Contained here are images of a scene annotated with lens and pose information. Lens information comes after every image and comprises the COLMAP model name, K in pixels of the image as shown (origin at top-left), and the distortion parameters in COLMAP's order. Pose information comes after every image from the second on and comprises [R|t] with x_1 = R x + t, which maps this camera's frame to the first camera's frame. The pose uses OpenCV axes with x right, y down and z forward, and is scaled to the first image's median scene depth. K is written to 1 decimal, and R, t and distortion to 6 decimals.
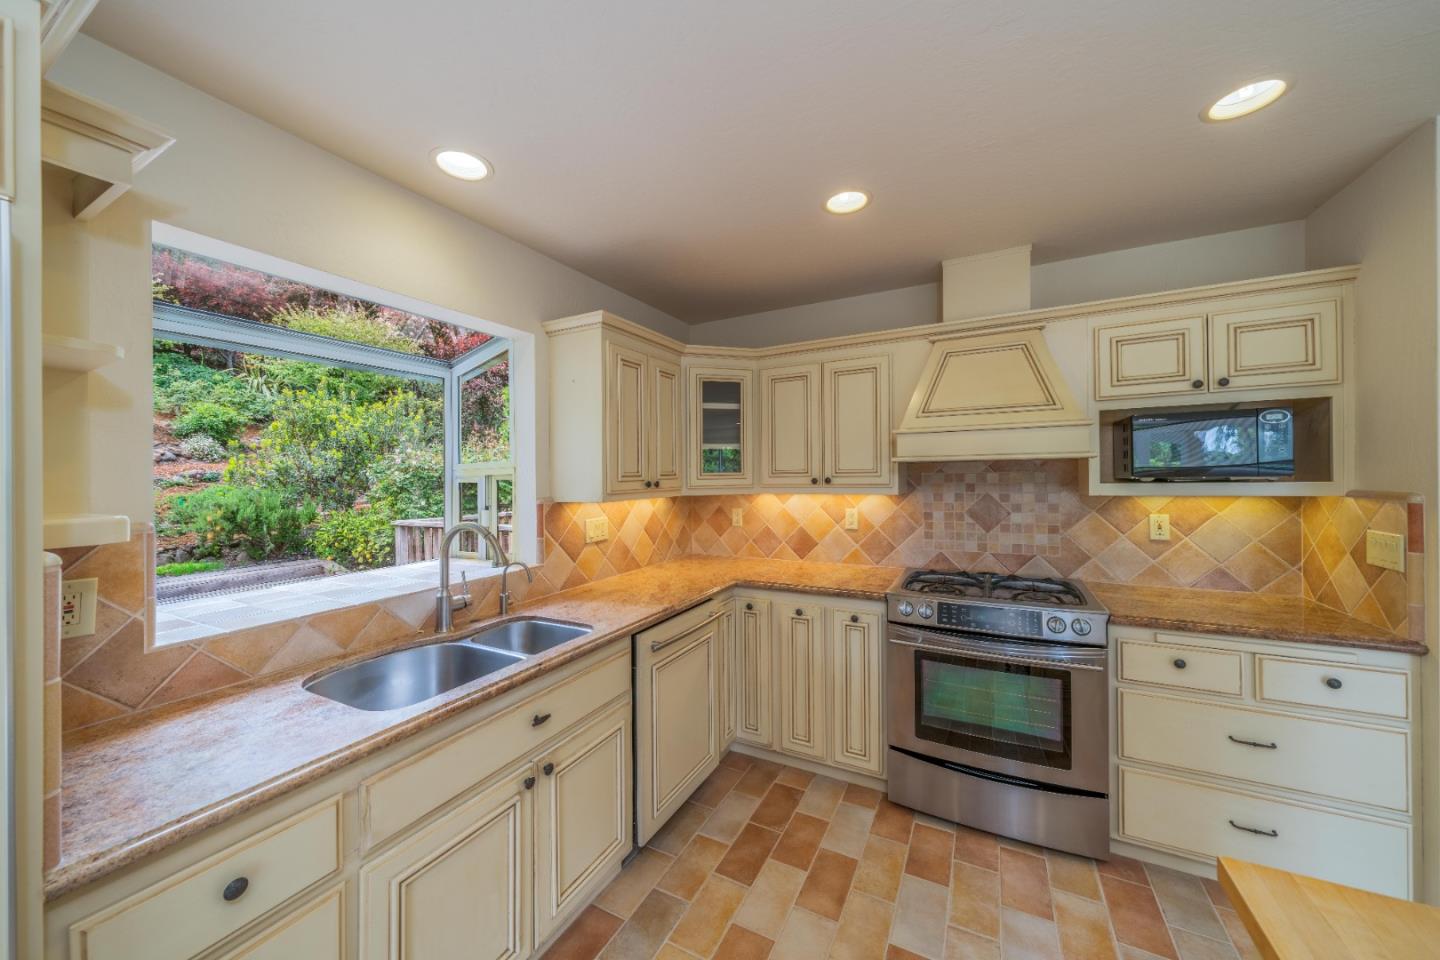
lens RADIAL K [[505.1, 0, 720.8], [0, 505.1, 472.6], [0, 0, 1]] dist [-0.004060, -0.000267]
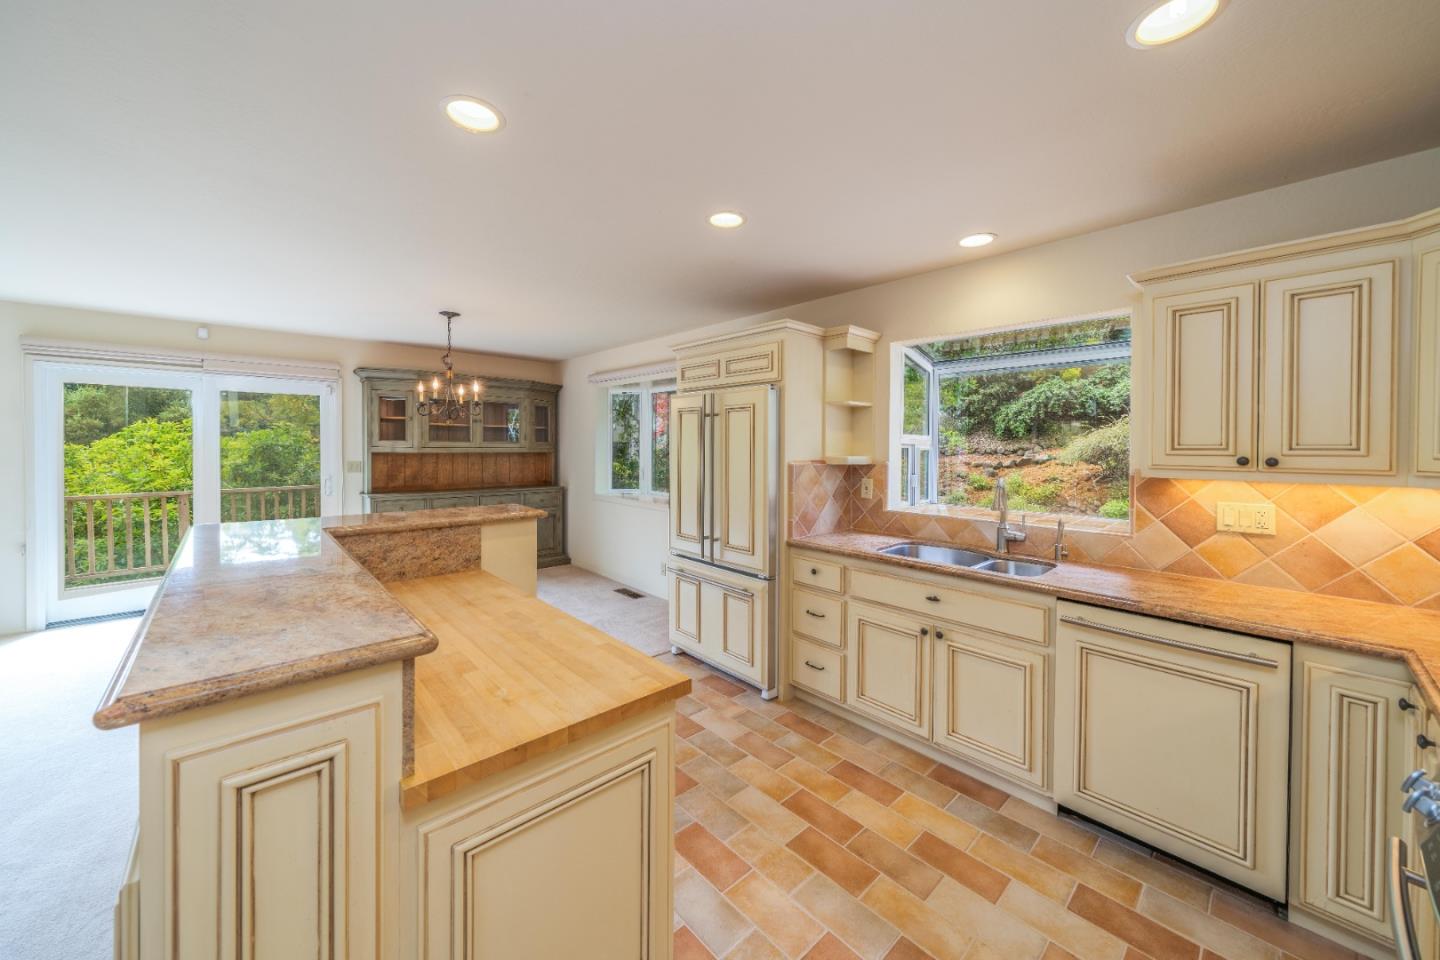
lens RADIAL K [[505.1, 0, 720.5], [0, 505.1, 455.1], [0, 0, 1]] dist [-0.004060, -0.000267]
pose [[-0.325913, 0.028457, -0.944971, 0.782846], [-0.001582, 0.999529, 0.030645, -0.006777], [0.945399, 0.011483, -0.325714, 0.507795]]
